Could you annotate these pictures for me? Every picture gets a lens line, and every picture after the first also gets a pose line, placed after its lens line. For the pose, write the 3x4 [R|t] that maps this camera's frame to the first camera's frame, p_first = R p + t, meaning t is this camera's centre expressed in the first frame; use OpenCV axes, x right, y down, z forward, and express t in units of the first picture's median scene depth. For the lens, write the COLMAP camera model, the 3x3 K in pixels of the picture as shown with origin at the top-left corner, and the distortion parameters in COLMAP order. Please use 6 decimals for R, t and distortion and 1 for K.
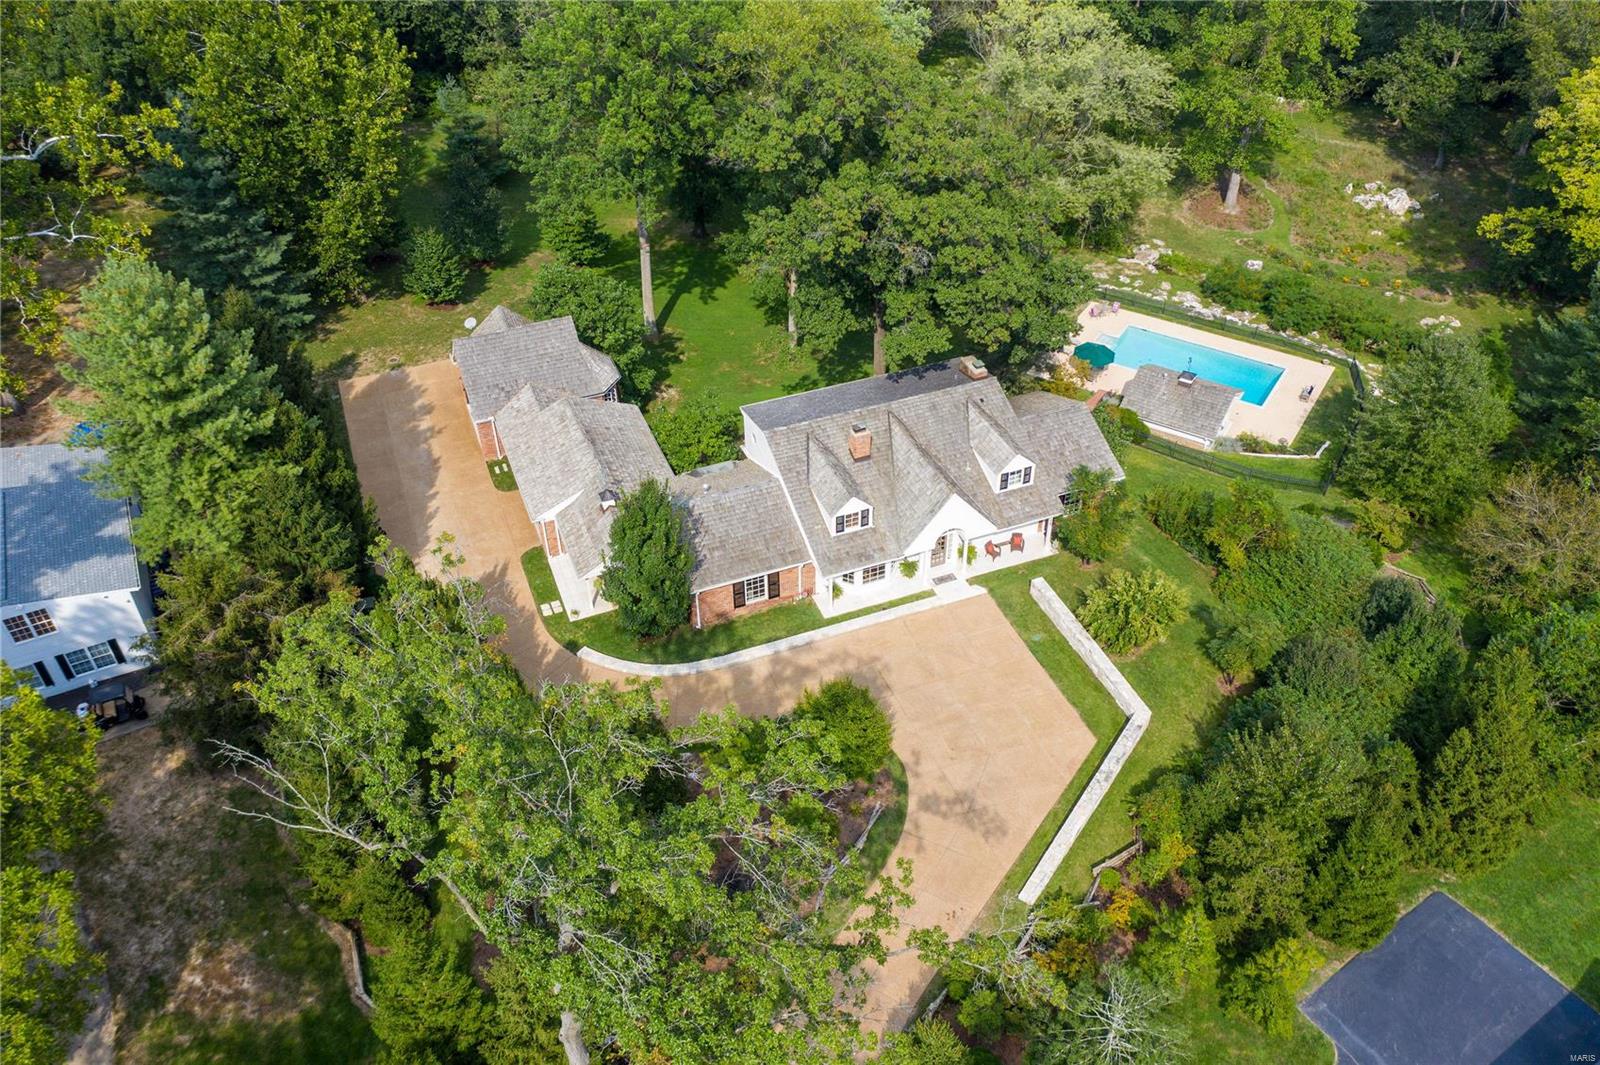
lens RADIAL K [[1255.2, 0, 800.0], [0, 1255.2, 532.5], [0, 0, 1]] dist [-0.009411, -0.004116]
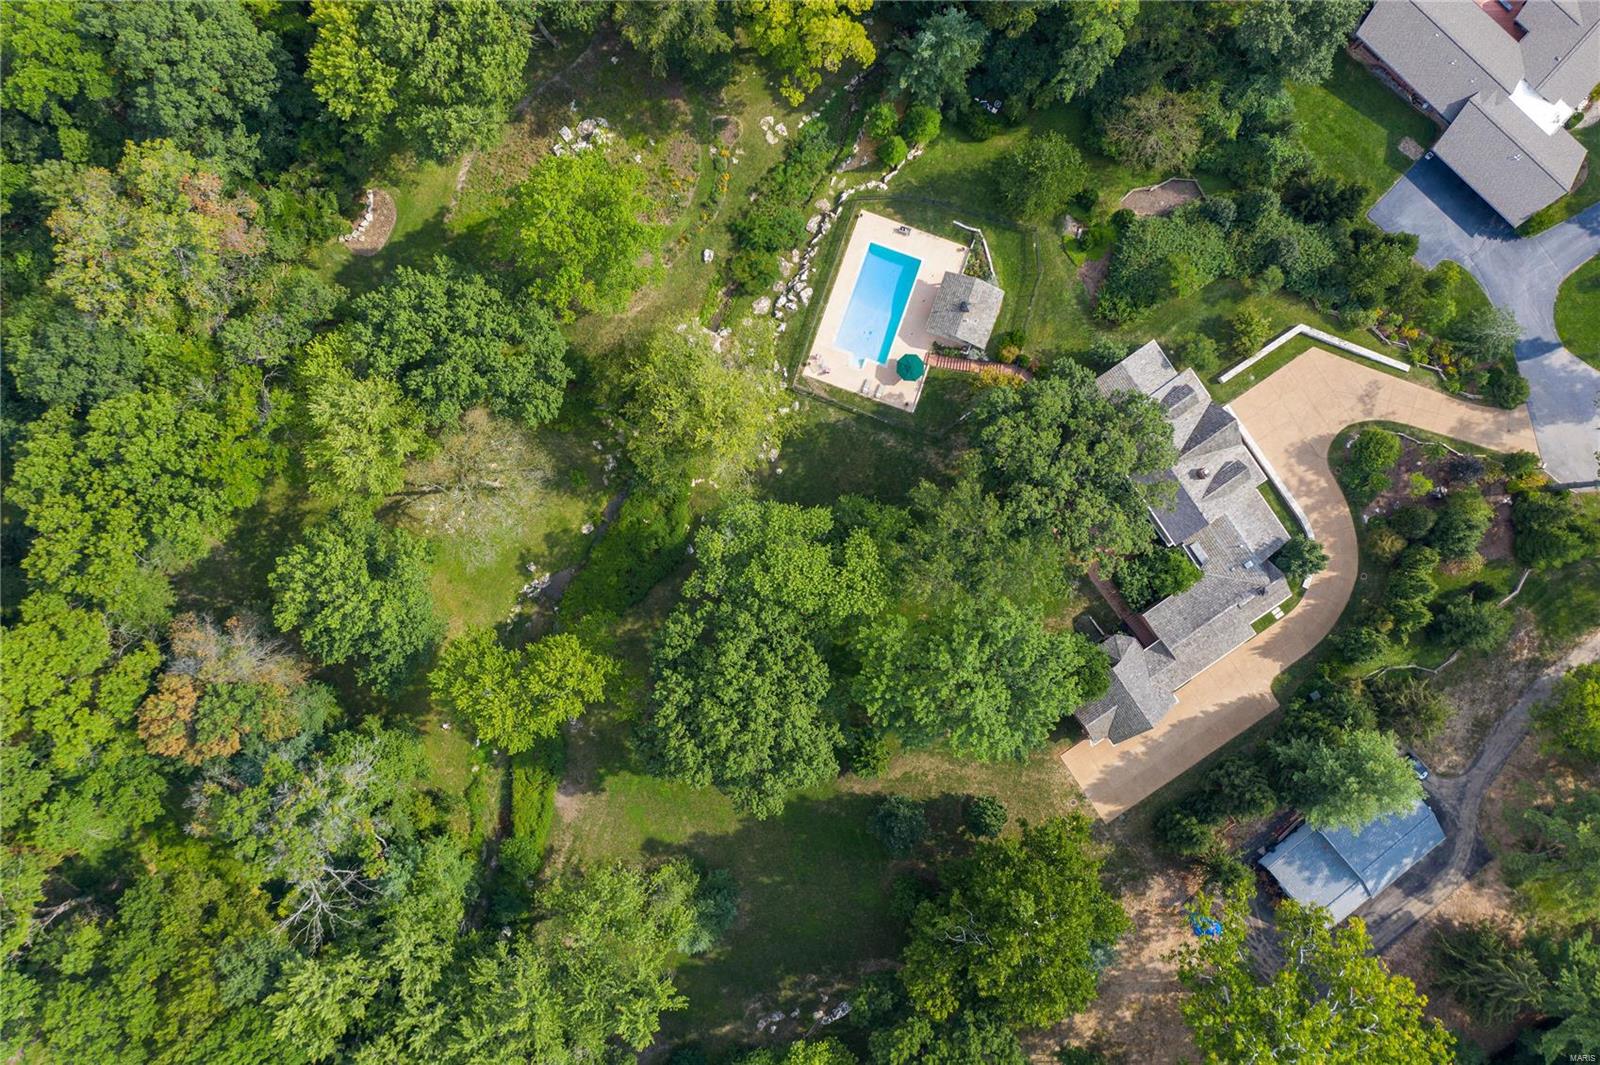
lens RADIAL K [[1255.2, 0, 800.0], [0, 1255.2, 532.5], [0, 0, 1]] dist [-0.009411, -0.004116]
pose [[-0.224368, -0.974295, 0.020200, 0.059142], [0.639990, -0.131687, 0.757015, -1.894943], [-0.734895, 0.182778, 0.653086, 0.217384]]
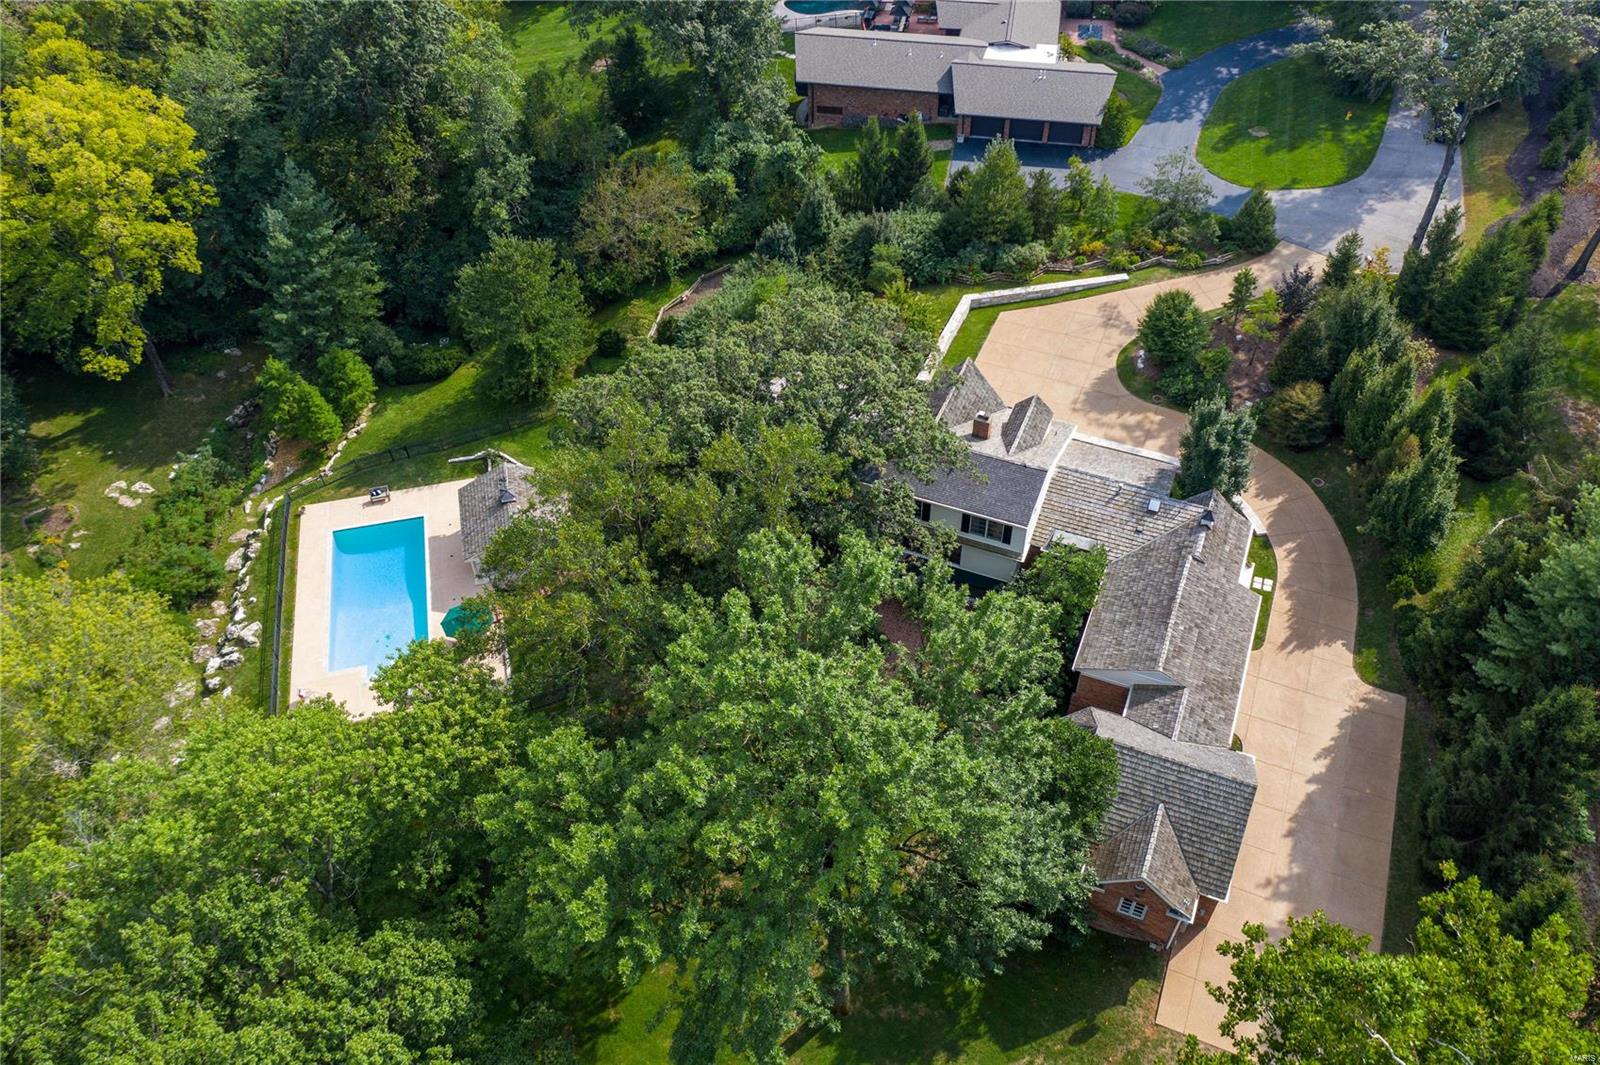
lens RADIAL K [[1255.2, 0, 800.0], [0, 1255.2, 532.5], [0, 0, 1]] dist [-0.009411, -0.004116]
pose [[-0.715830, -0.484984, 0.502372, -0.424941], [0.464218, 0.206911, 0.861214, -1.048678], [-0.521621, 0.849693, 0.077025, 1.060505]]
